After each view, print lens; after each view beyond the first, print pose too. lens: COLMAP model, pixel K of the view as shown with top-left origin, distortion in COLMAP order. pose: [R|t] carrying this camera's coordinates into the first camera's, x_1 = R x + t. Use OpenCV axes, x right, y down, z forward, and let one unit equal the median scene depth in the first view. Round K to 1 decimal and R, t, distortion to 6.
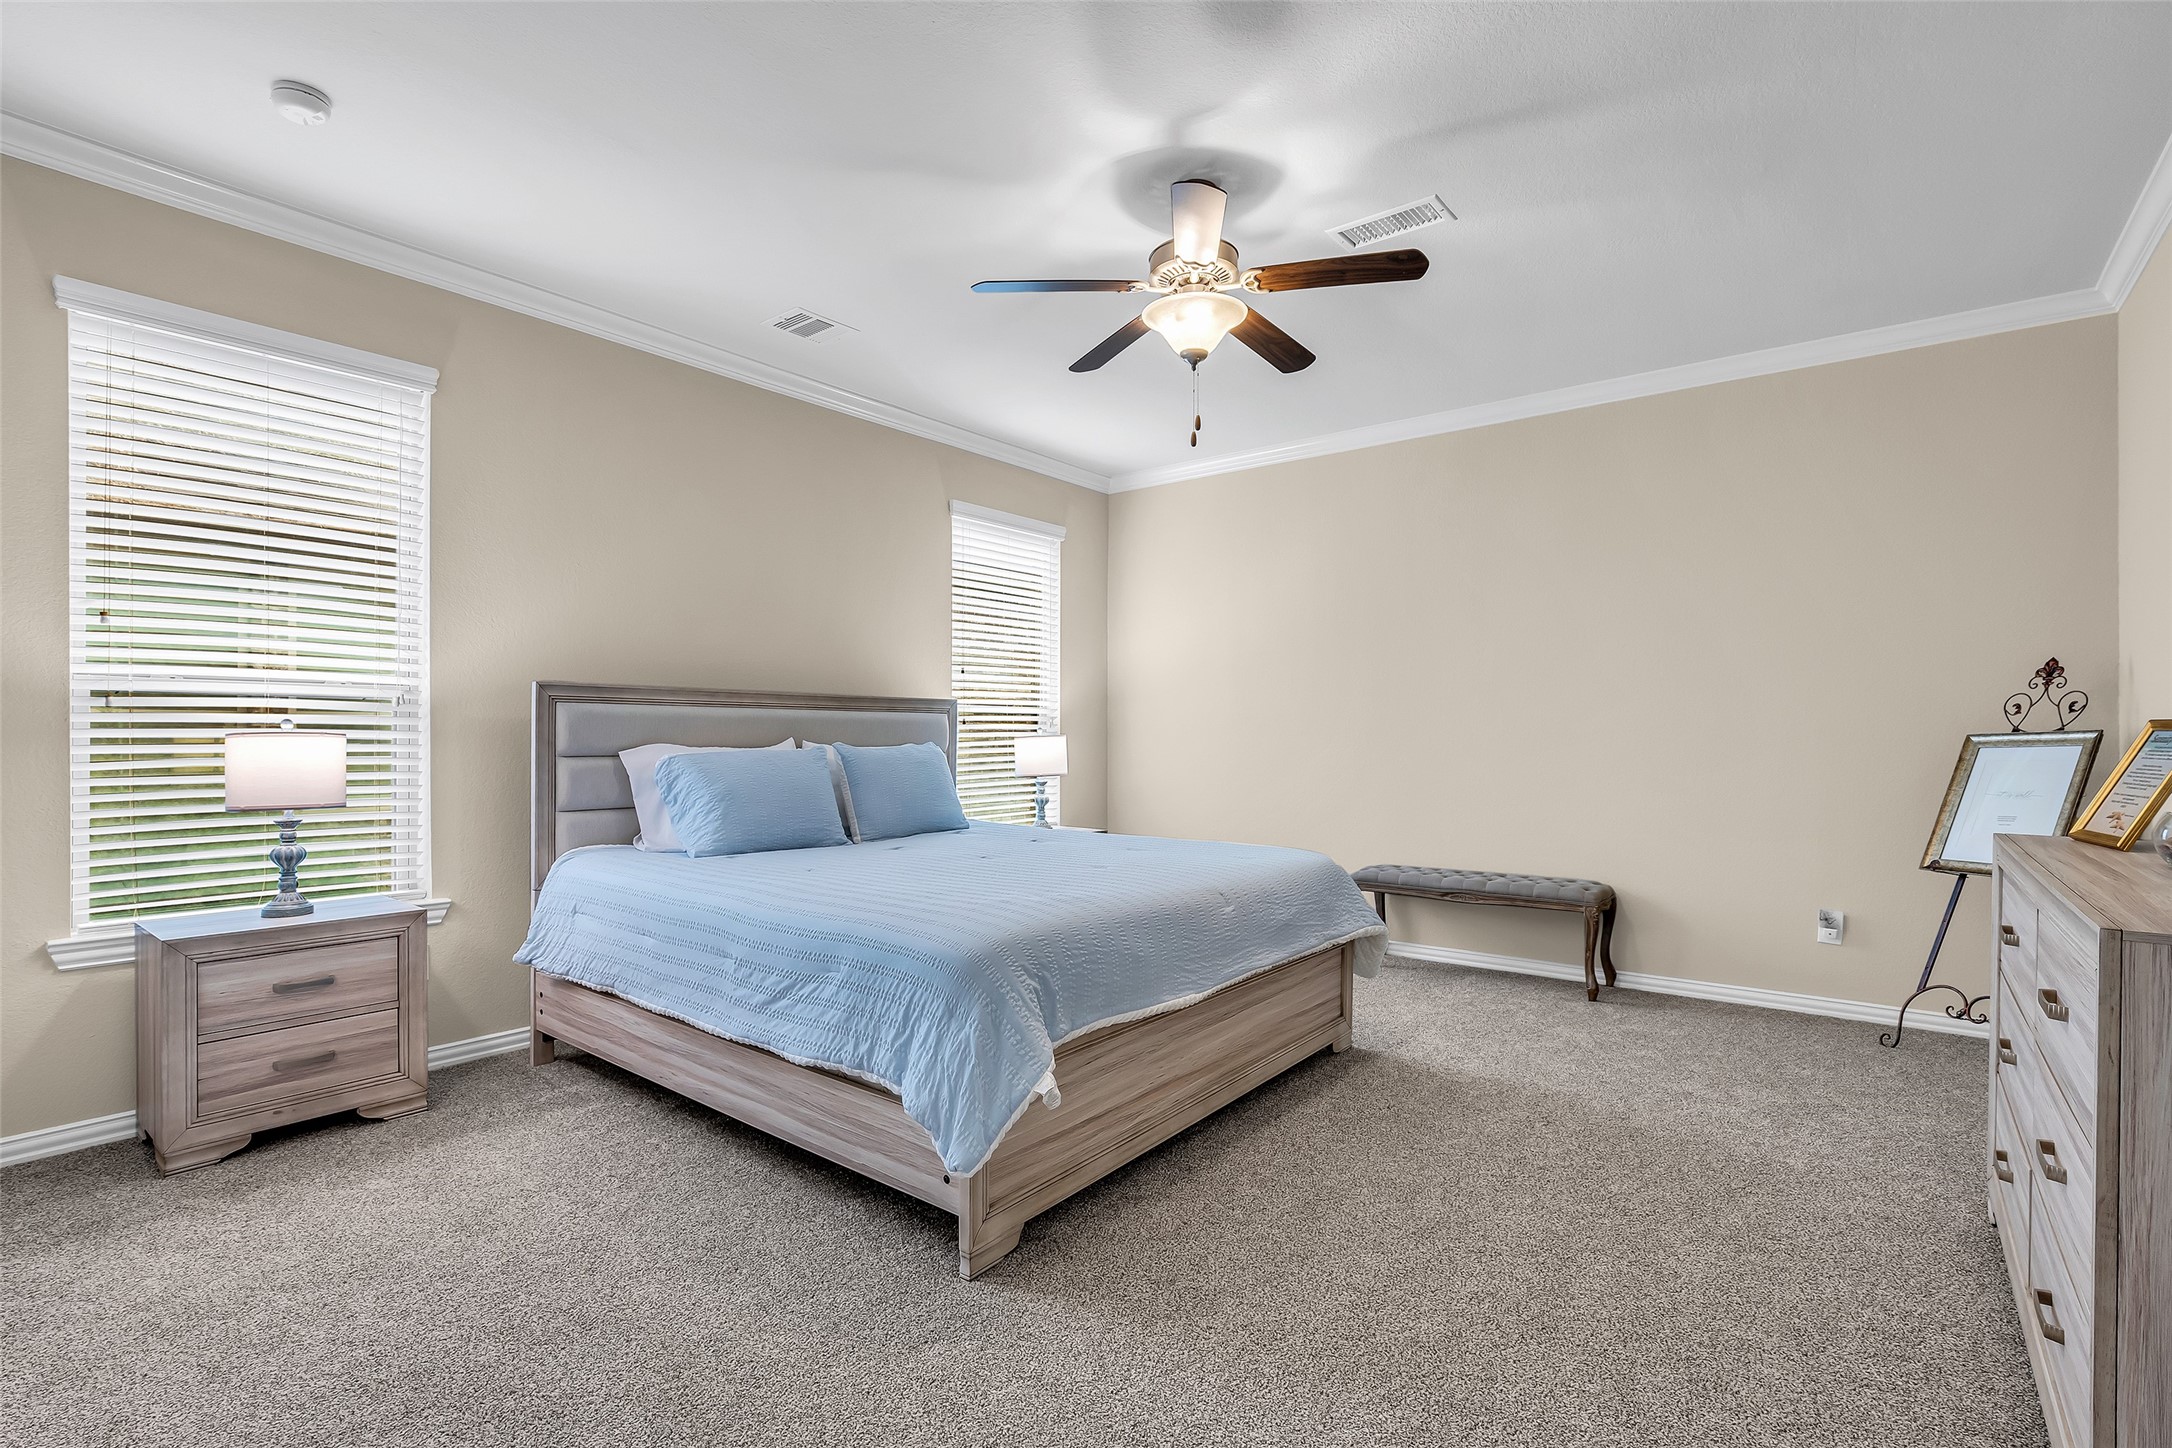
lens RADIAL K [[993.4, 0, 1080.5], [0, 993.4, 726.4], [0, 0, 1]] dist [-0.020030, 0.004370]
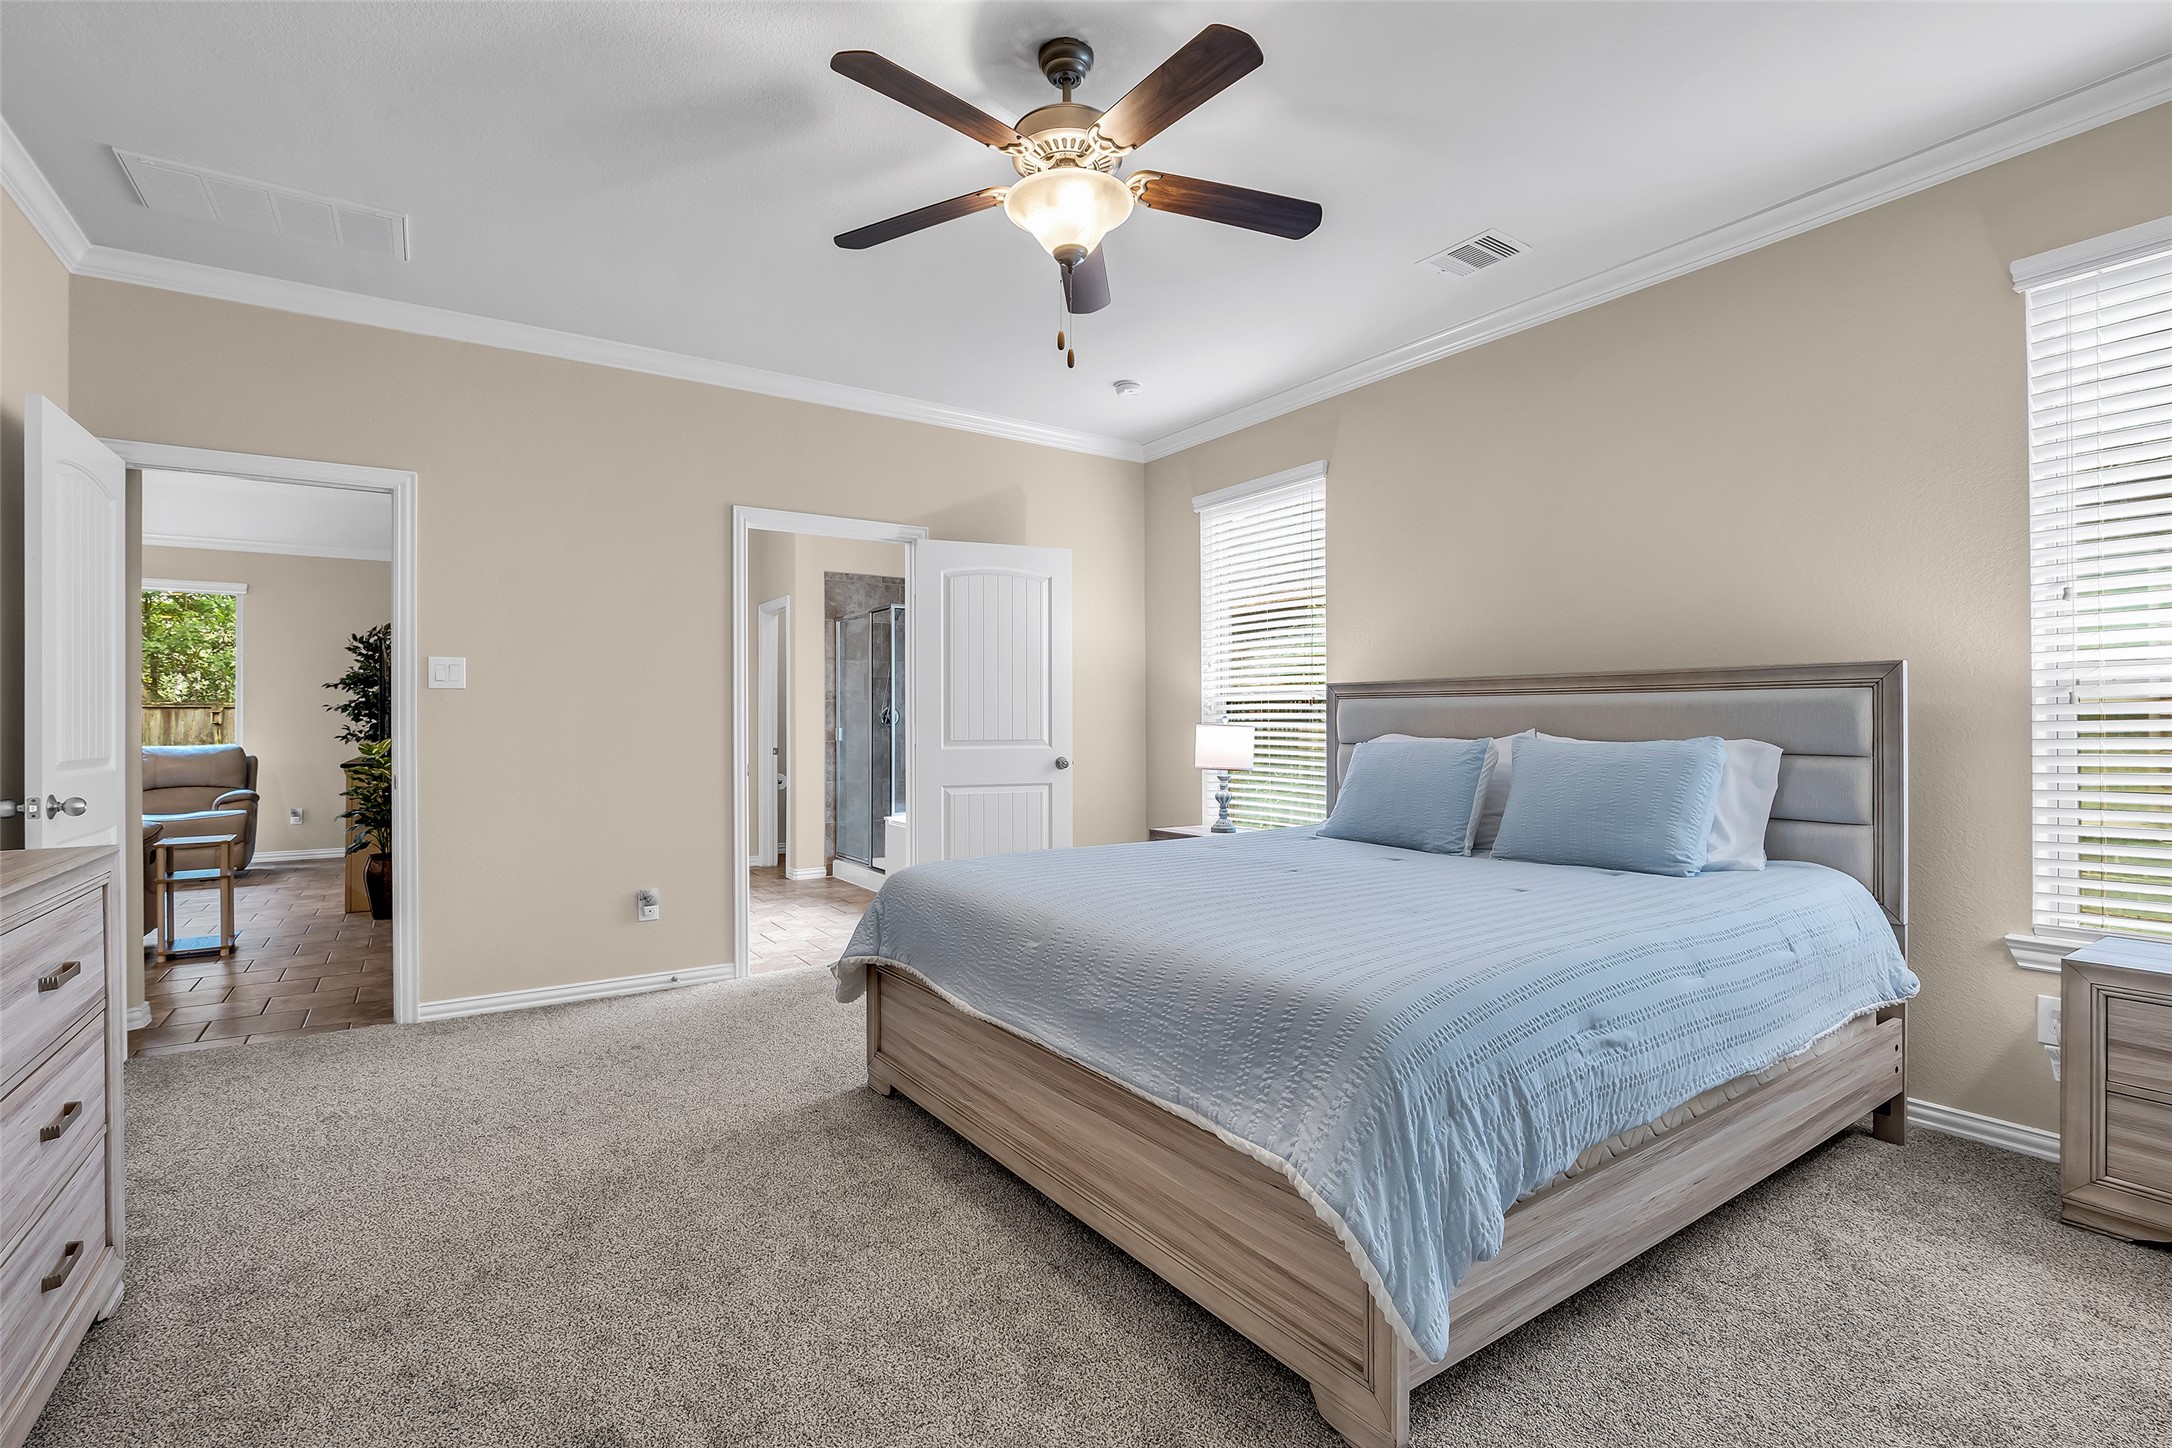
lens RADIAL K [[993.4, 0, 1079.0], [0, 993.4, 725.1], [0, 0, 1]] dist [-0.020030, 0.004370]
pose [[-0.293122, -0.001902, -0.956073, 0.842873], [0.005188, 0.999980, -0.003580, 0.011796], [0.956061, -0.006009, -0.293107, 1.192292]]
